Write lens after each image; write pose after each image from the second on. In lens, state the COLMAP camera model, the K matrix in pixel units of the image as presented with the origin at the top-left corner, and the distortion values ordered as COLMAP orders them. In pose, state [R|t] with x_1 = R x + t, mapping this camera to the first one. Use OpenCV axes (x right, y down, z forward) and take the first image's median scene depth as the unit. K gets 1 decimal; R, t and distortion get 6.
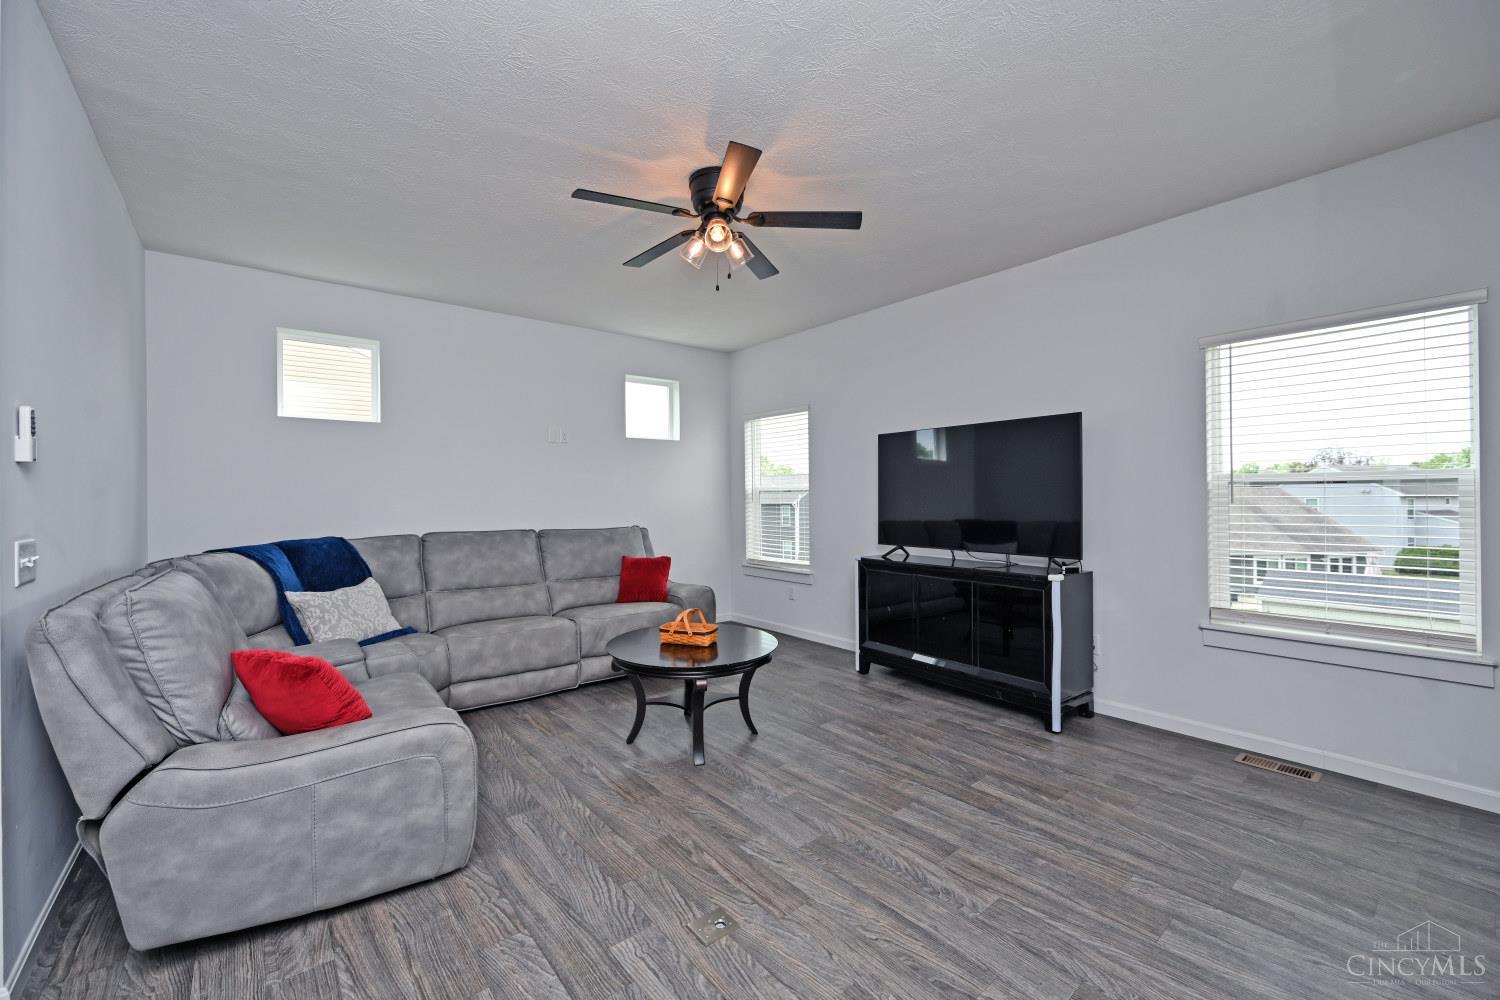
lens RADIAL K [[606.7, 0, 746.4], [0, 606.7, 499.1], [0, 0, 1]] dist [0.003990, -0.000213]
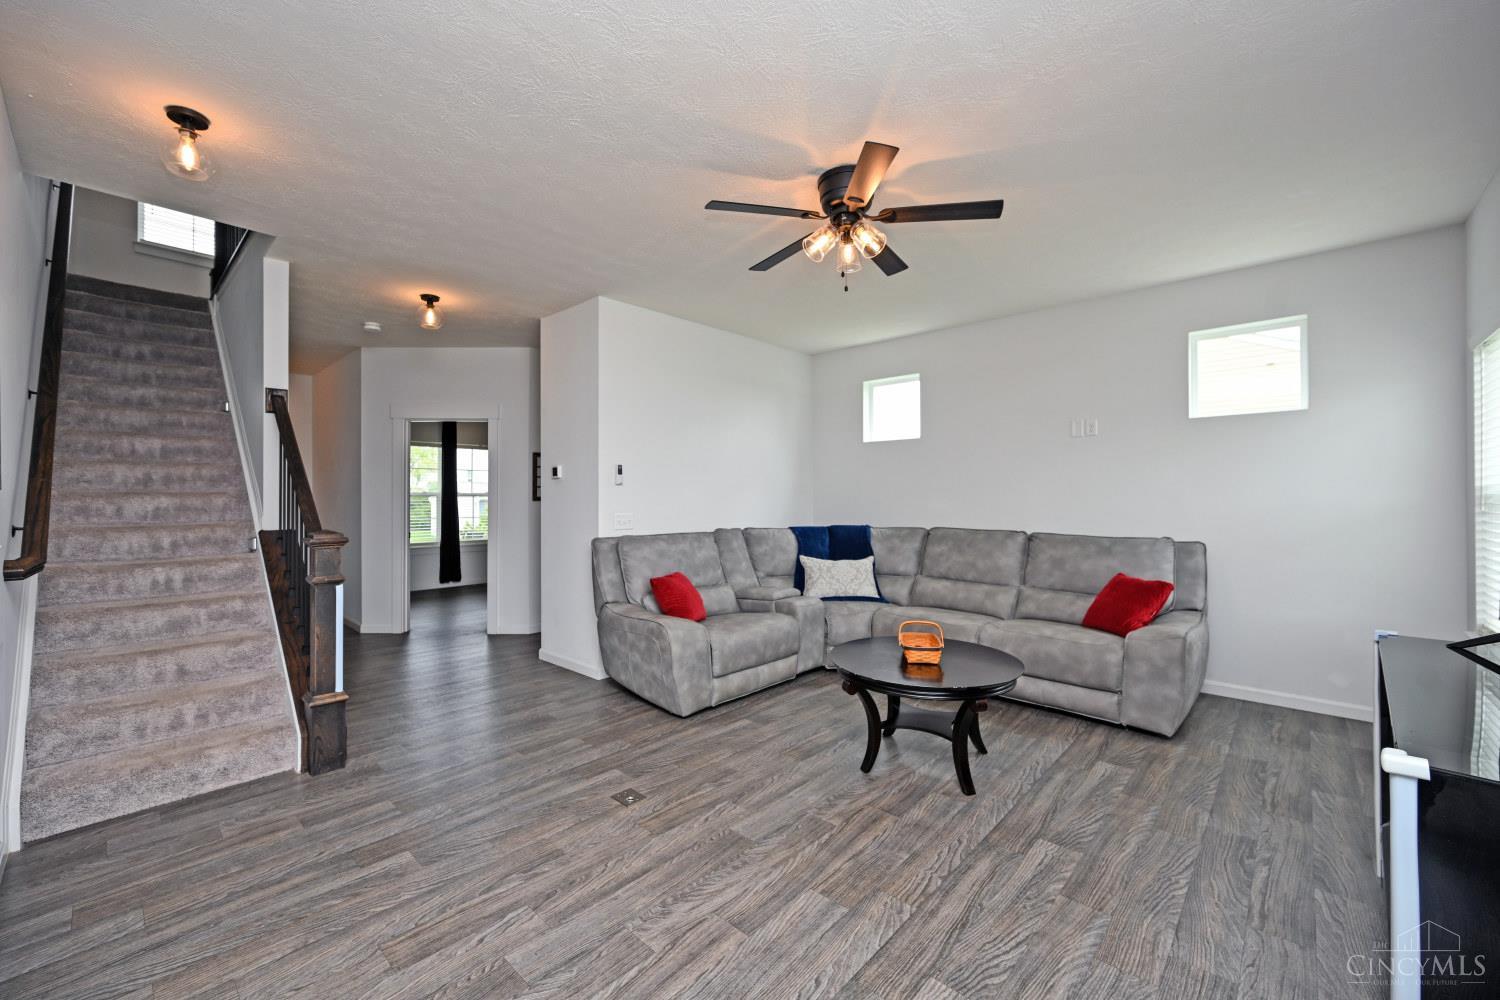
lens RADIAL K [[606.7, 0, 734.7], [0, 606.7, 493.1], [0, 0, 1]] dist [0.003990, -0.000213]
pose [[0.116460, 0.000739, -0.993195, 0.804679], [-0.003359, 0.999994, 0.000350, -0.014575], [0.993190, 0.003295, 0.116461, 0.614044]]
